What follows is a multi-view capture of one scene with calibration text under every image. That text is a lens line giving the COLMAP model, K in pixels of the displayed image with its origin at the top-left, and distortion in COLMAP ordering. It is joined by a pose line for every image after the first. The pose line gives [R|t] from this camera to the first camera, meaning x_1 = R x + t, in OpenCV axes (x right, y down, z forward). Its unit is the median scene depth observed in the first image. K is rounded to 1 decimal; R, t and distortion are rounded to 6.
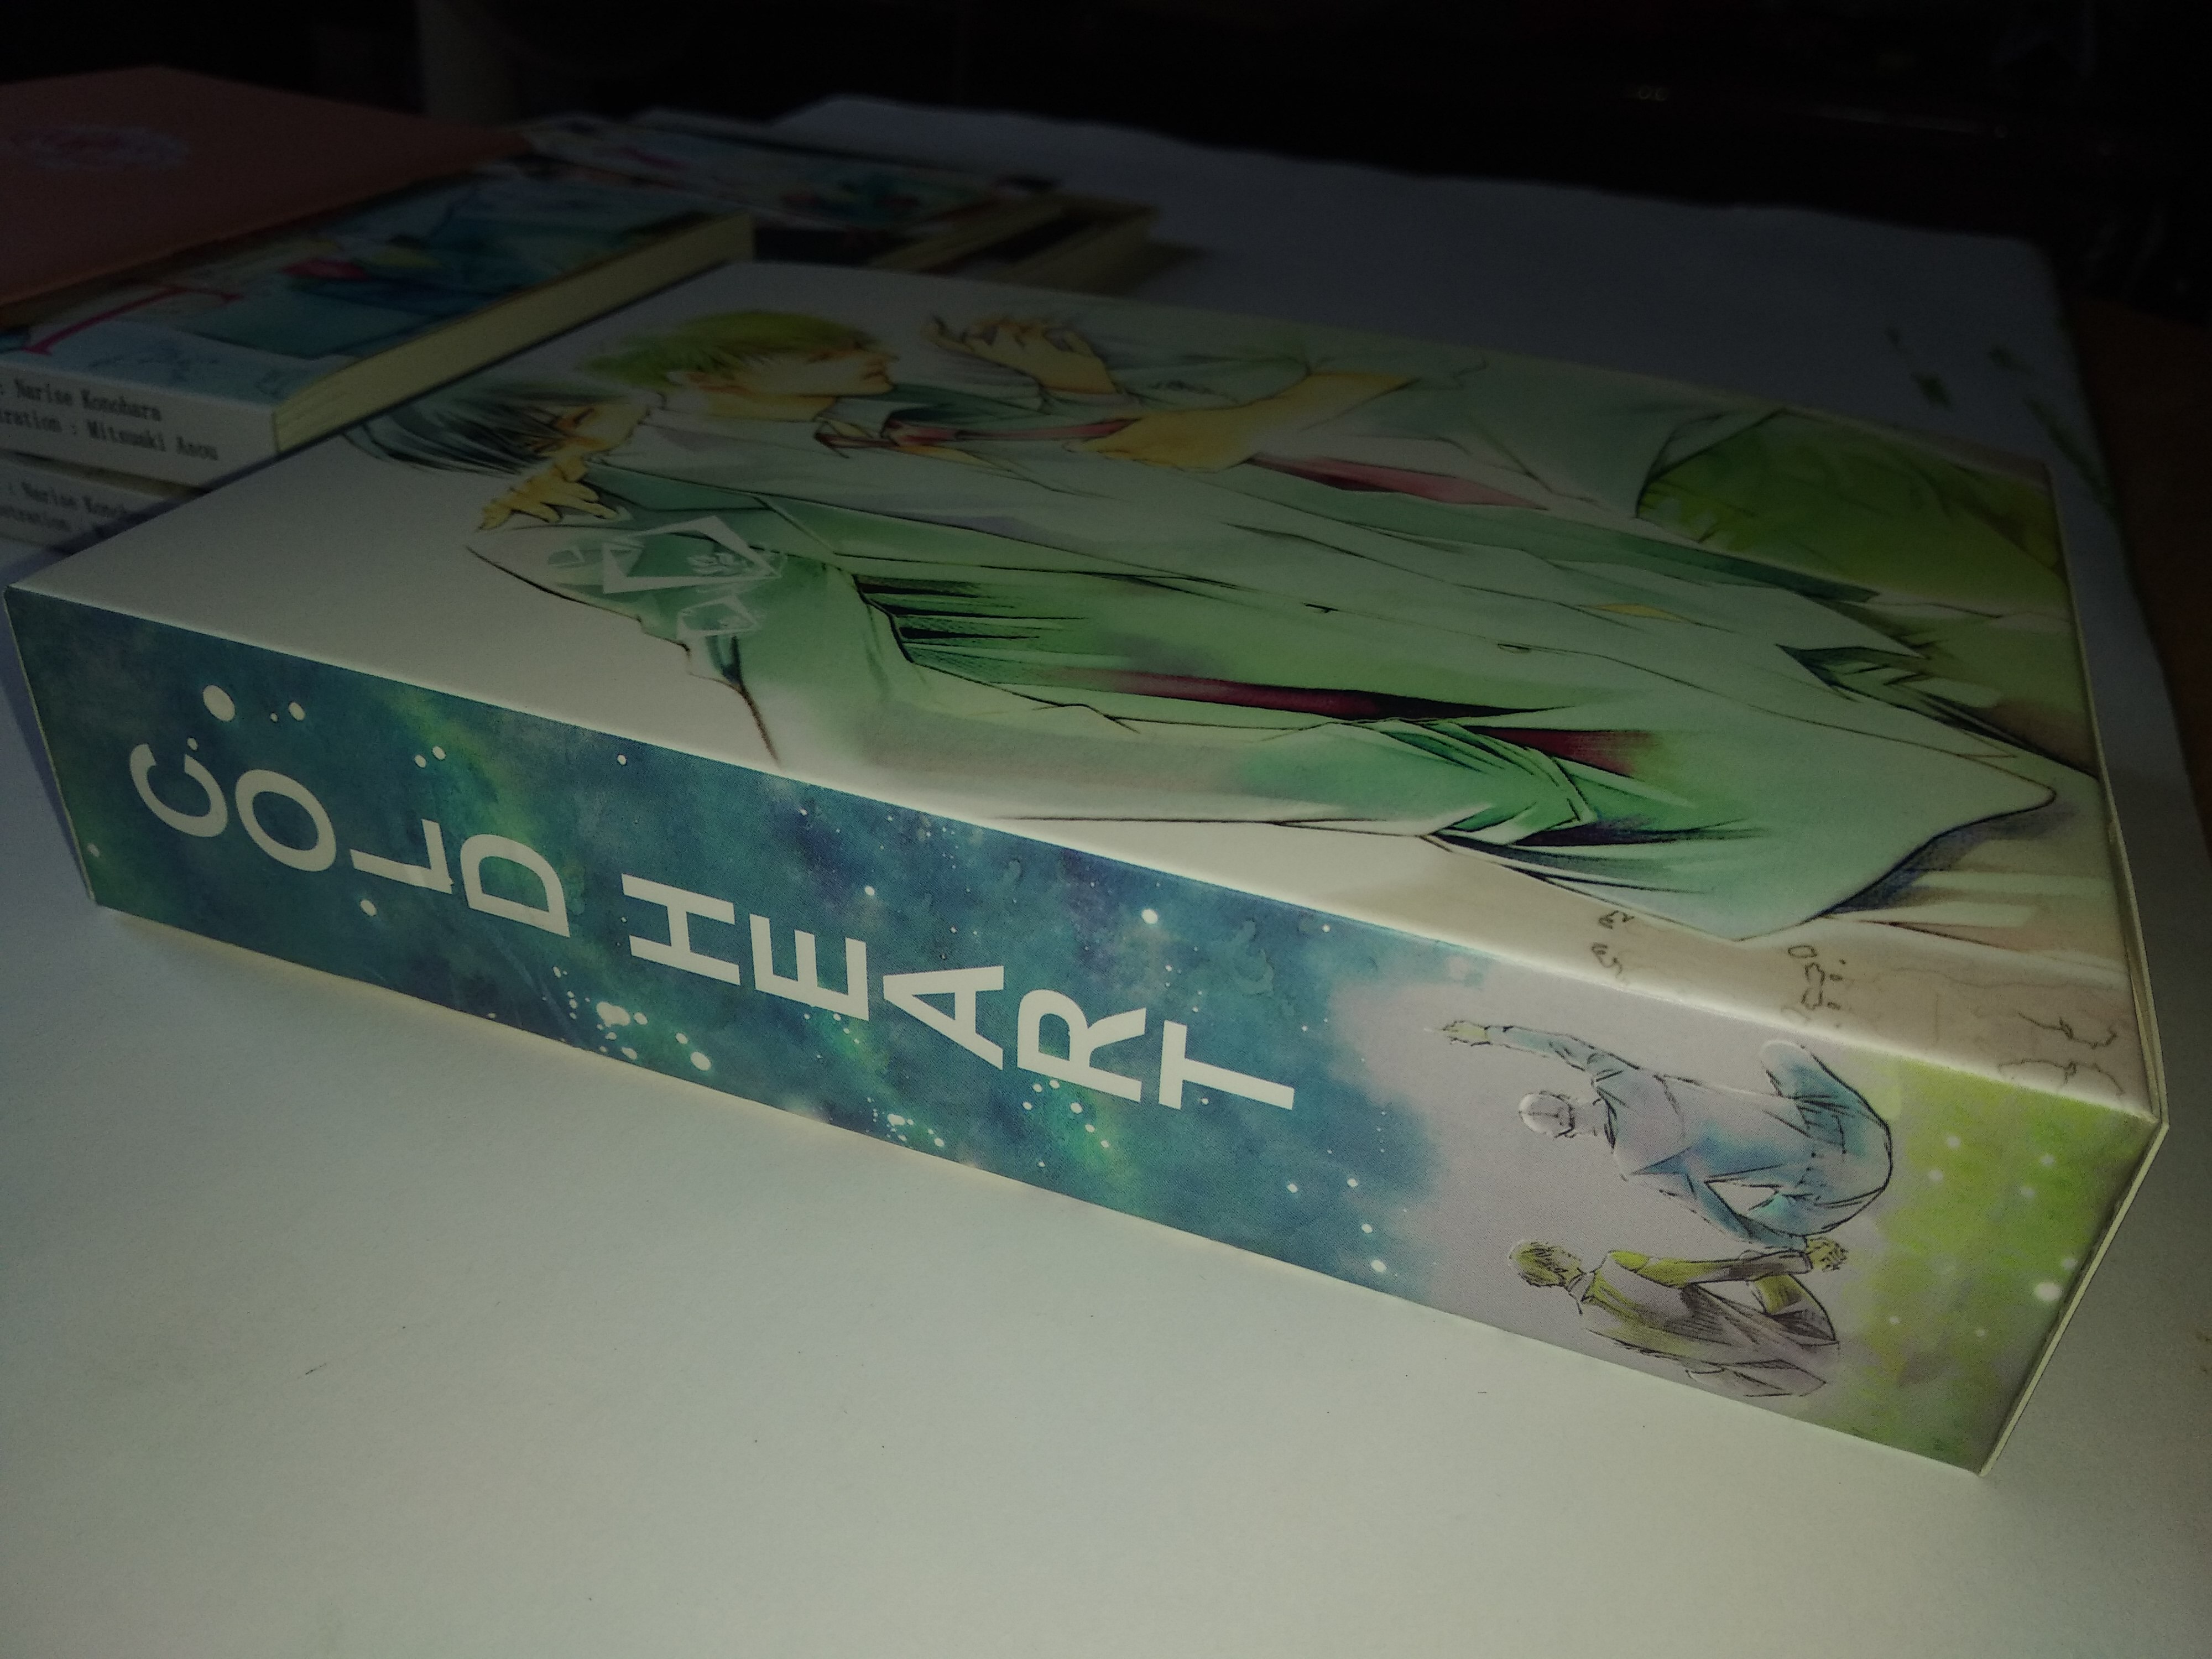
lens RADIAL K [[1767.8, 0, 1101.1], [0, 1767.8, 816.0], [0, 0, 1]] dist [0.009025, -0.051484]
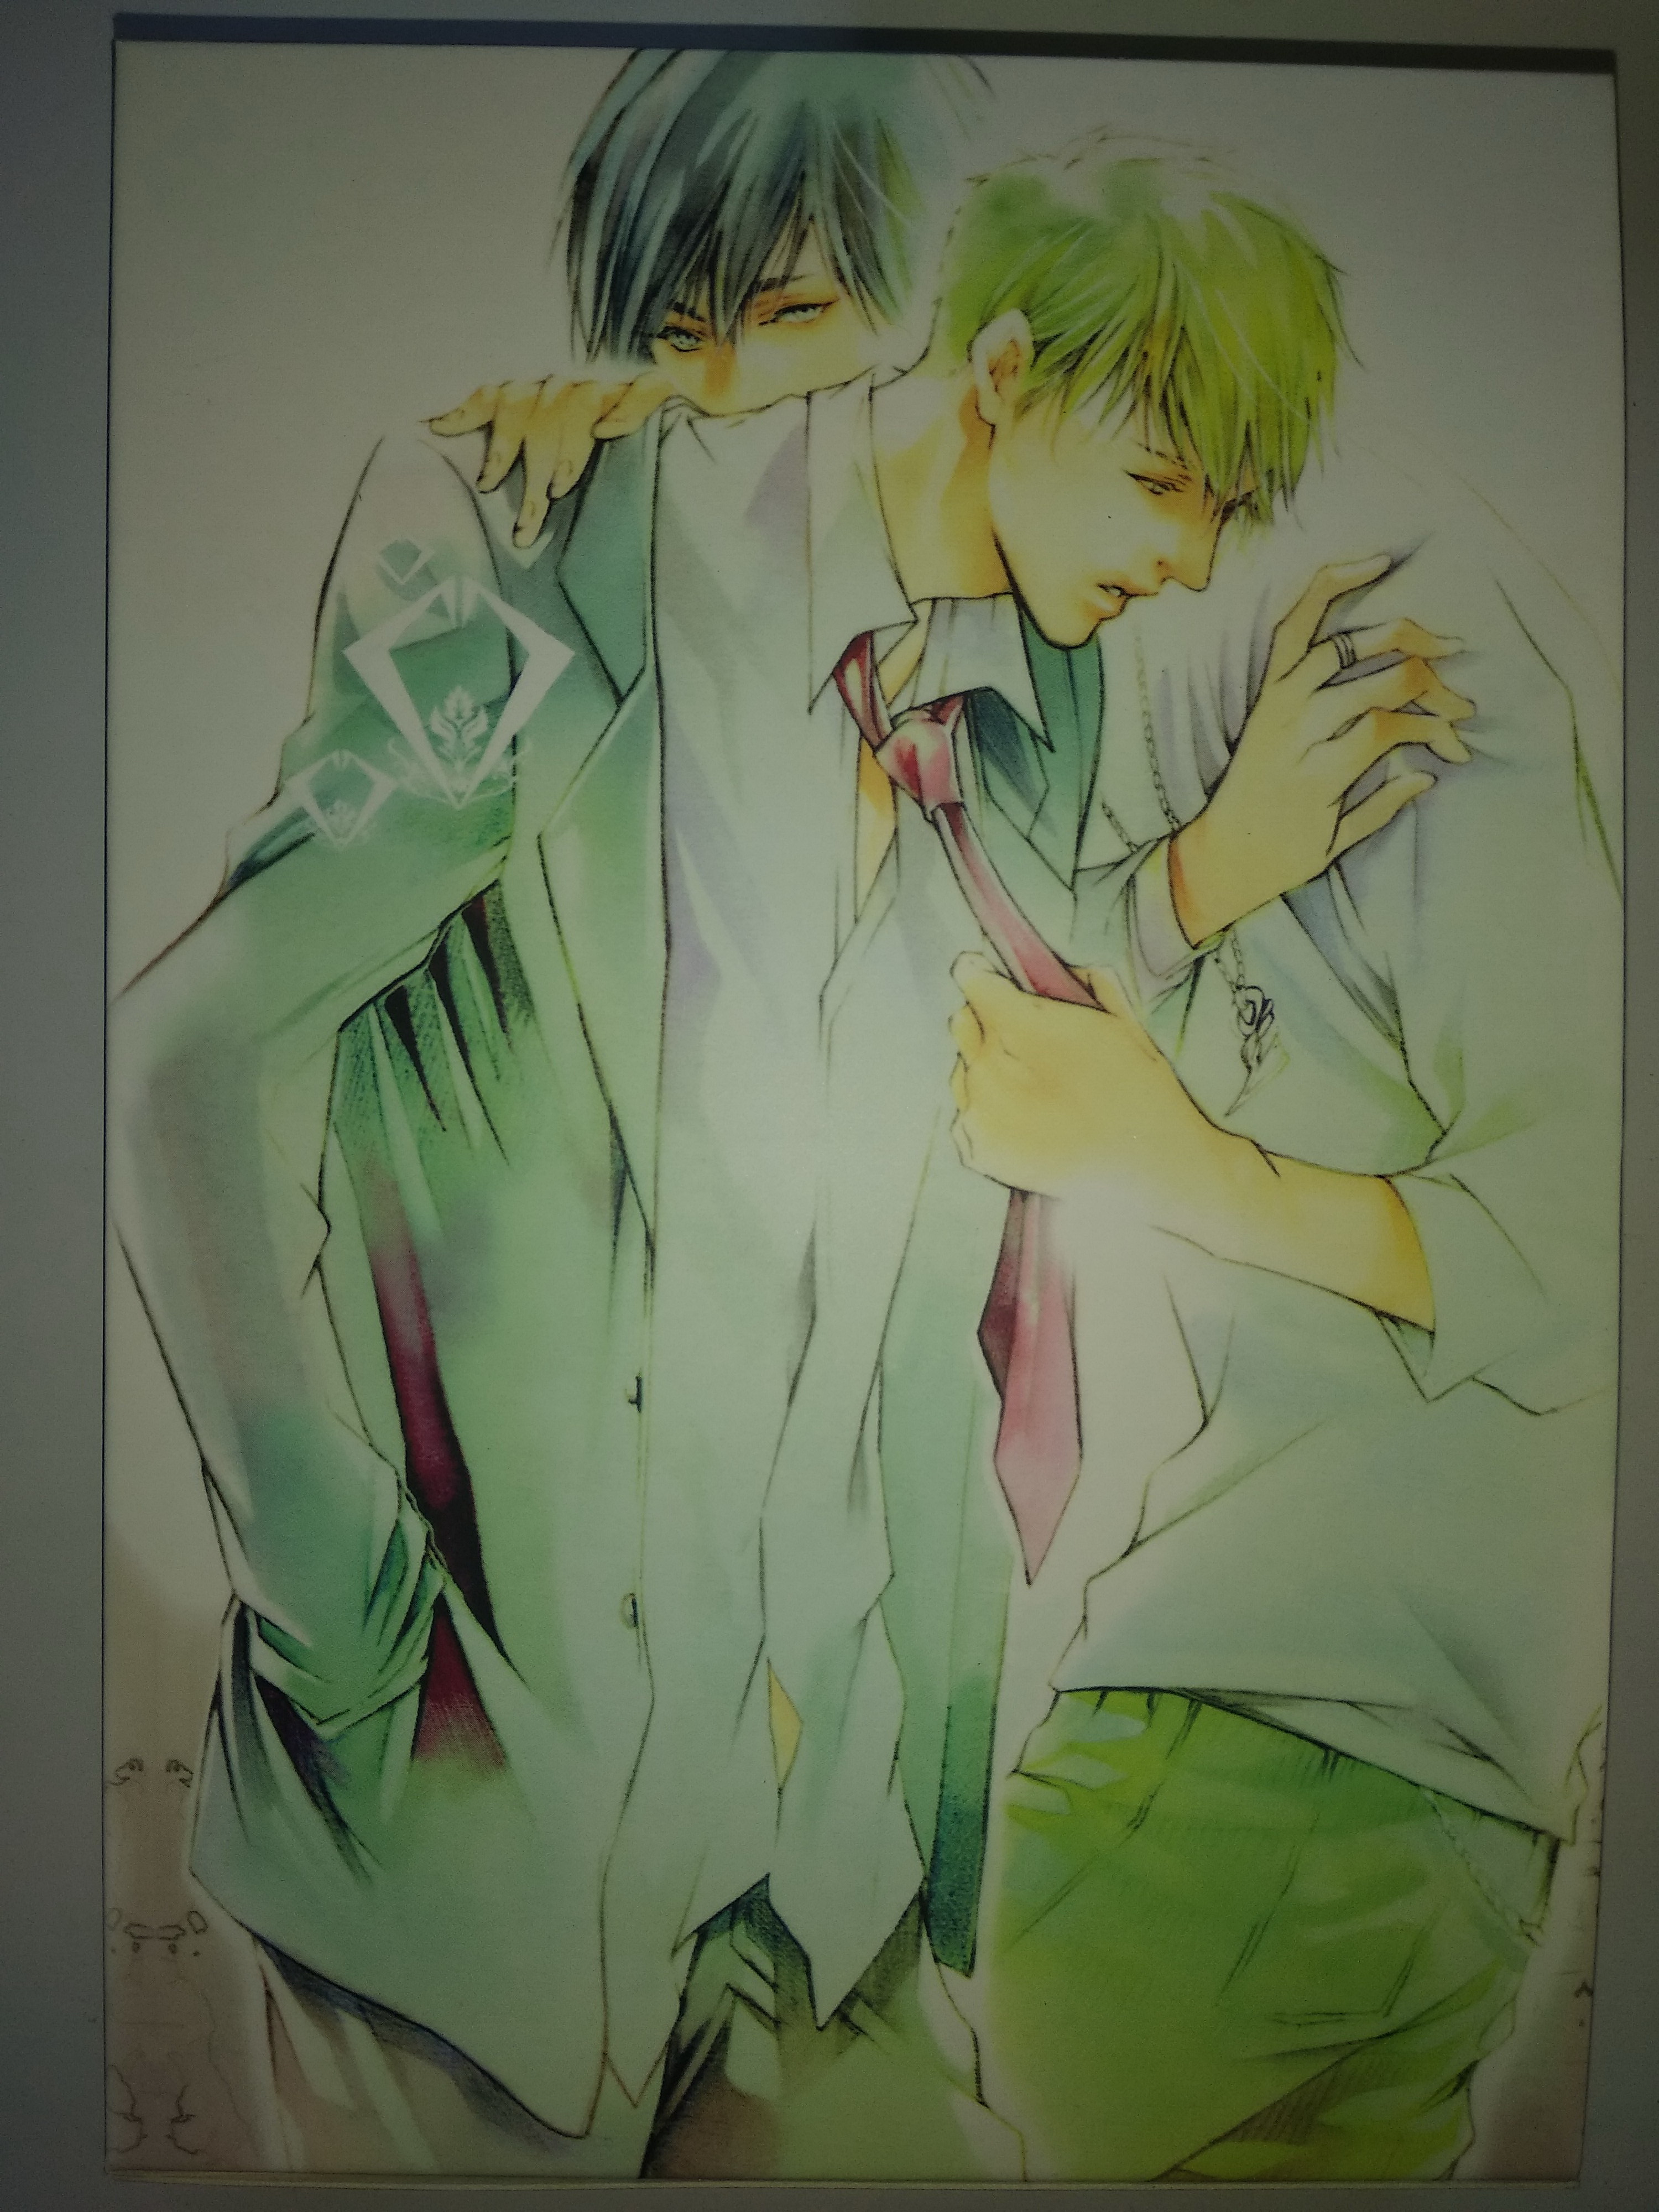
lens RADIAL K [[1767.8, 0, 830.1], [0, 1767.8, 1086.2], [0, 0, 1]] dist [0.009025, -0.051484]
pose [[0.354458, 0.934809, -0.022172, 0.032731], [-0.506736, 0.211962, 0.835638, -0.933485], [0.785862, -0.284963, 0.548833, 0.622785]]
